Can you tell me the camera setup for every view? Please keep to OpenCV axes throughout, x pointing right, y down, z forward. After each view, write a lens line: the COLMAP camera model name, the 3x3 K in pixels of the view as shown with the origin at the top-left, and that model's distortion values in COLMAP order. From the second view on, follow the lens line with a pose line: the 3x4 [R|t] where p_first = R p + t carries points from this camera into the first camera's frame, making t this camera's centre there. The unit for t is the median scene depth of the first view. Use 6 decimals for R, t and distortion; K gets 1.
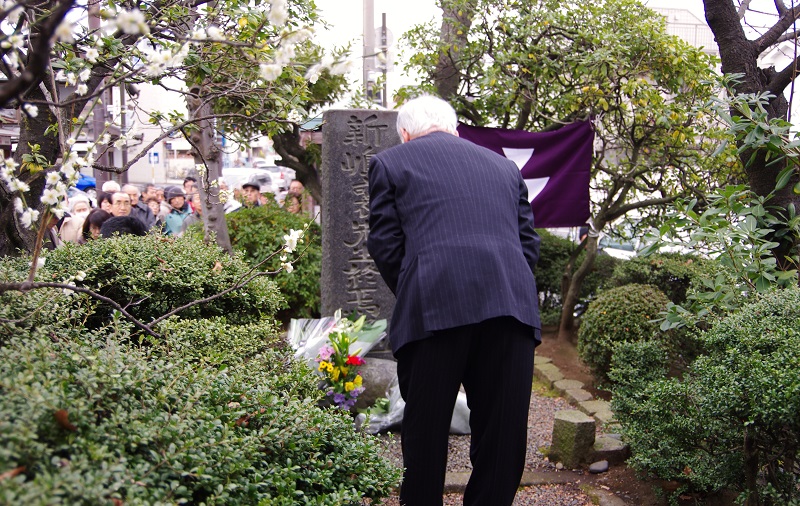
lens RADIAL K [[879.7, 0, 400.0], [0, 879.7, 253.0], [0, 0, 1]] dist [0.009242, -0.001568]
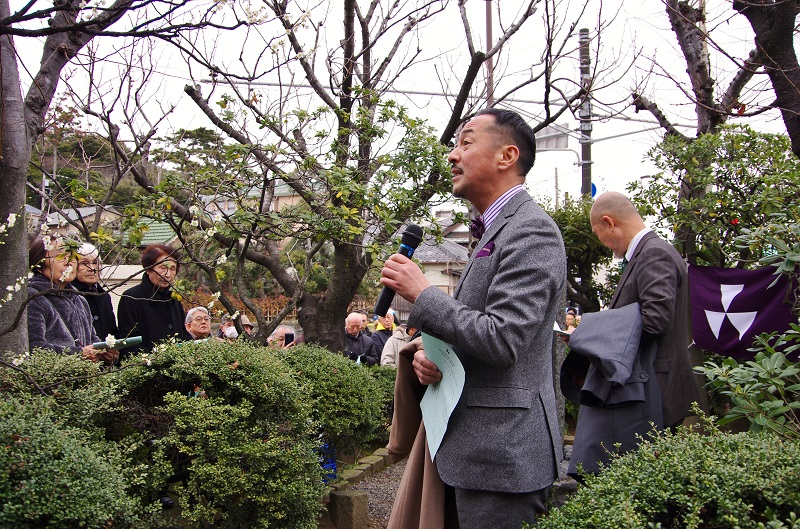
lens RADIAL K [[653.0, 0, 400.0], [0, 653.0, 264.5], [0, 0, 1]] dist [-0.080850, 0.011780]
pose [[0.810874, -0.020852, -0.584849, 0.358322], [-0.068584, 0.989092, -0.130355, -0.014084], [0.581188, 0.145813, 0.800599, 0.154657]]
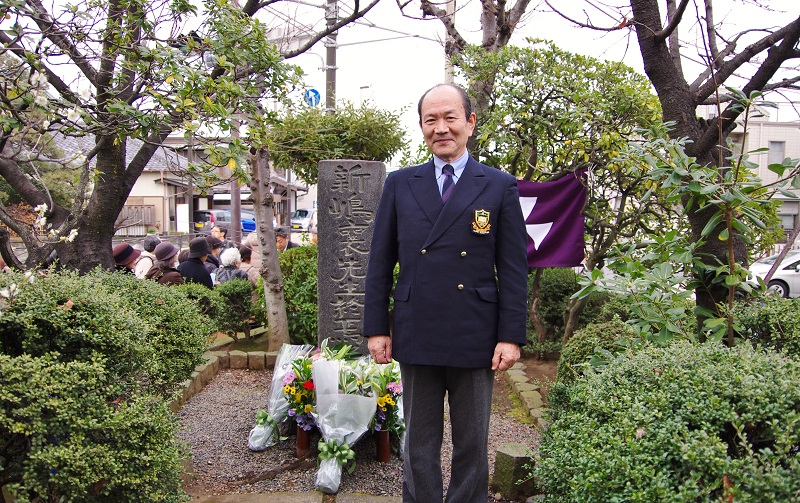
lens RADIAL K [[676.0, 0, 400.0], [0, 676.0, 251.5], [0, 0, 1]] dist [-0.088352, 0.007737]
pose [[0.983737, 0.017973, -0.178712, 0.178348], [-0.025293, 0.998928, -0.038764, -0.013936], [0.177824, 0.042653, 0.983137, 0.164078]]
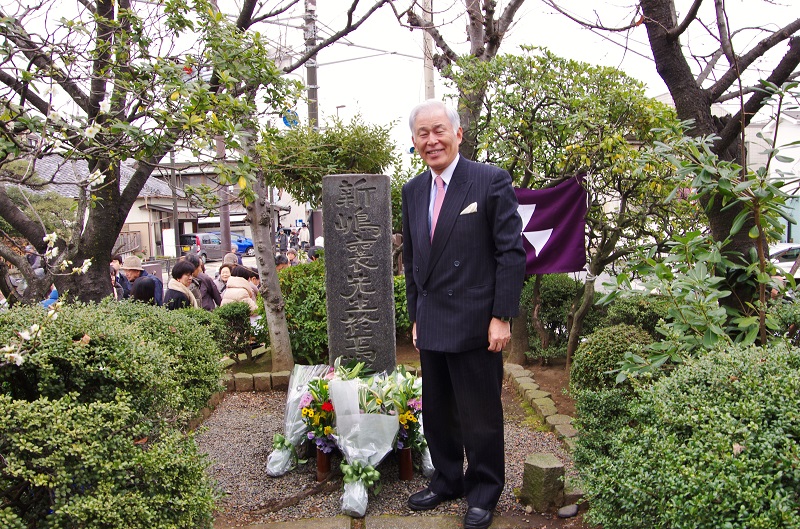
lens RADIAL K [[653.0, 0, 400.0], [0, 653.0, 264.5], [0, 0, 1]] dist [-0.080850, 0.011780]
pose [[0.988756, -0.029771, -0.146543, 0.132669], [0.024318, 0.998949, -0.038862, -0.016251], [0.147546, 0.034862, 0.988441, 0.198177]]
